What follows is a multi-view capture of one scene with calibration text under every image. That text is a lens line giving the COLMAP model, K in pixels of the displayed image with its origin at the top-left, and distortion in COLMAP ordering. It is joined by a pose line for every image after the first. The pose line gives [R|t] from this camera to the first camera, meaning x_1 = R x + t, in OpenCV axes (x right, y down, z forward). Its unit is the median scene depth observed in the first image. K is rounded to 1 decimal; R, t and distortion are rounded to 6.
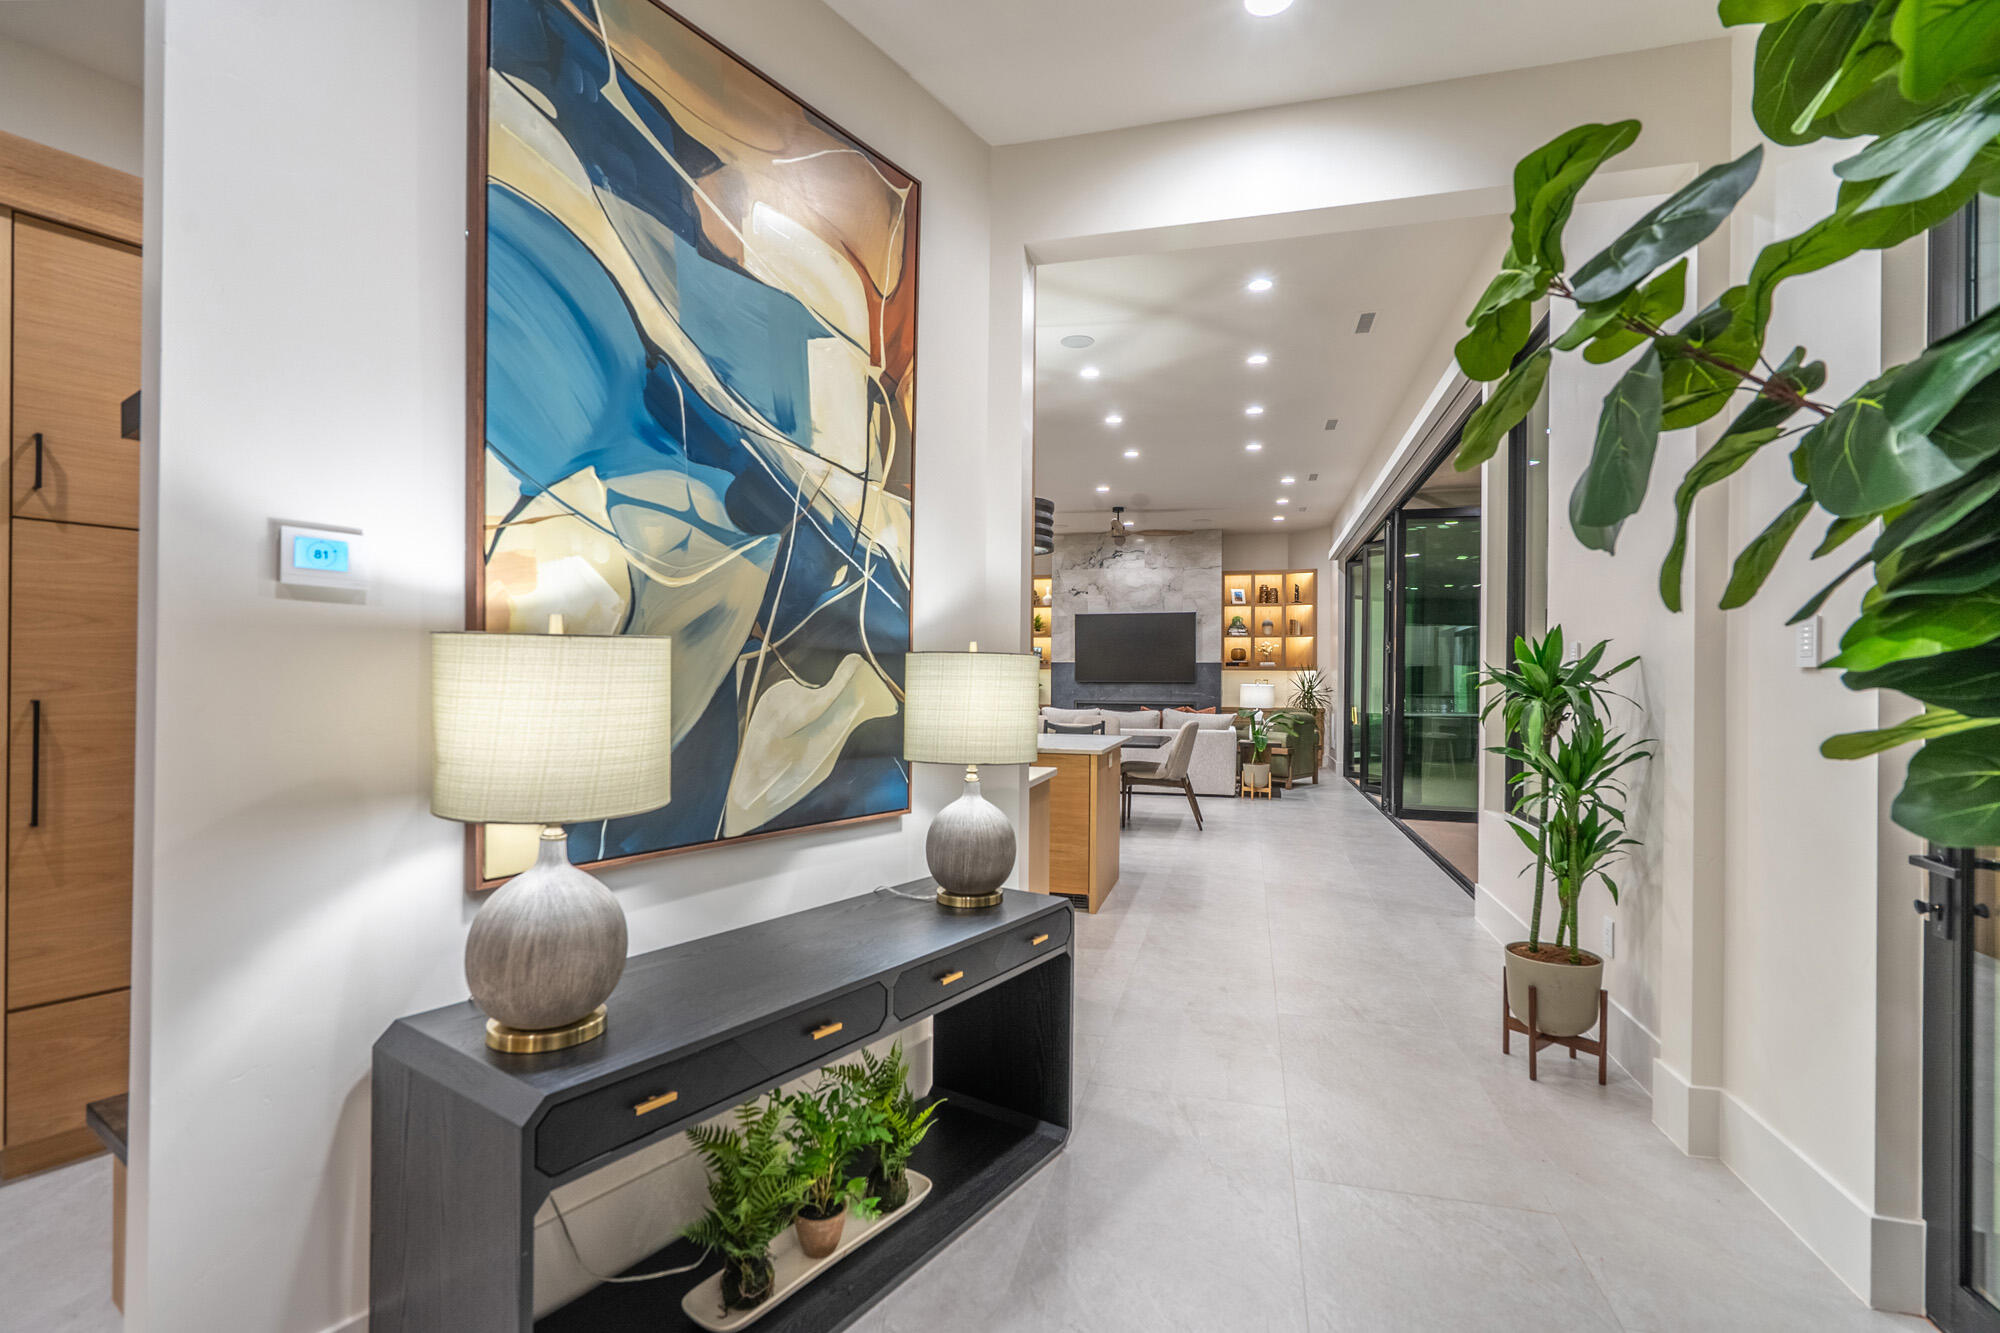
lens RADIAL K [[900.6, 0, 1000.0], [0, 900.6, 666.5], [0, 0, 1]] dist [-0.000075, 0.000894]
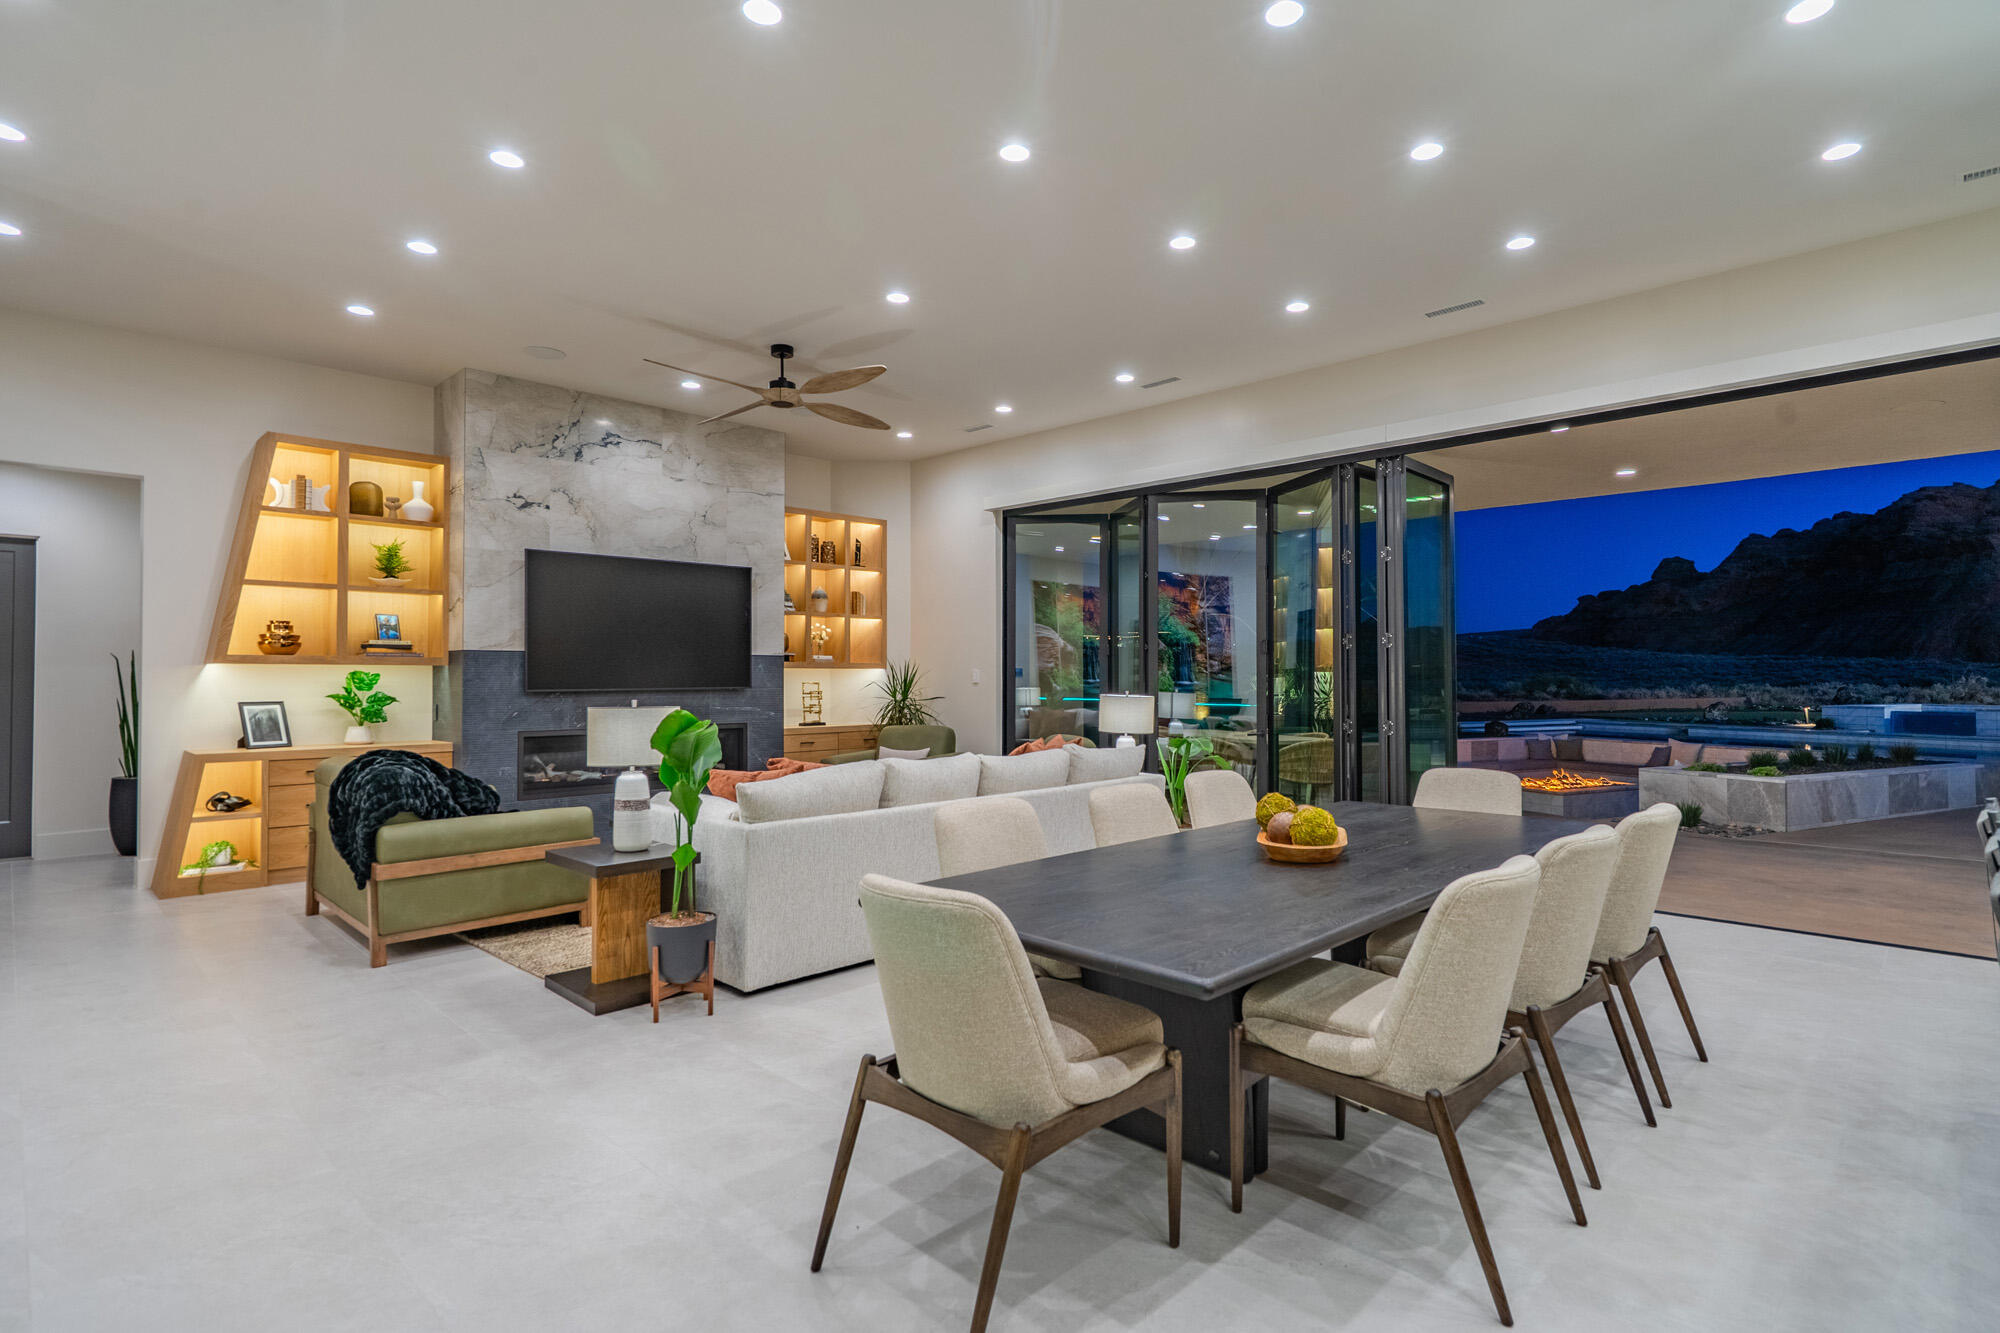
lens RADIAL K [[994.2, 0, 1043.3], [0, 994.2, 654.9], [0, 0, 1]] dist [-0.001532, -0.000779]
pose [[0.476312, 0.011870, 0.879196, -0.253090], [-0.003024, 0.999925, -0.011862, 0.003739], [-0.879271, 0.002991, 0.476313, 0.523316]]
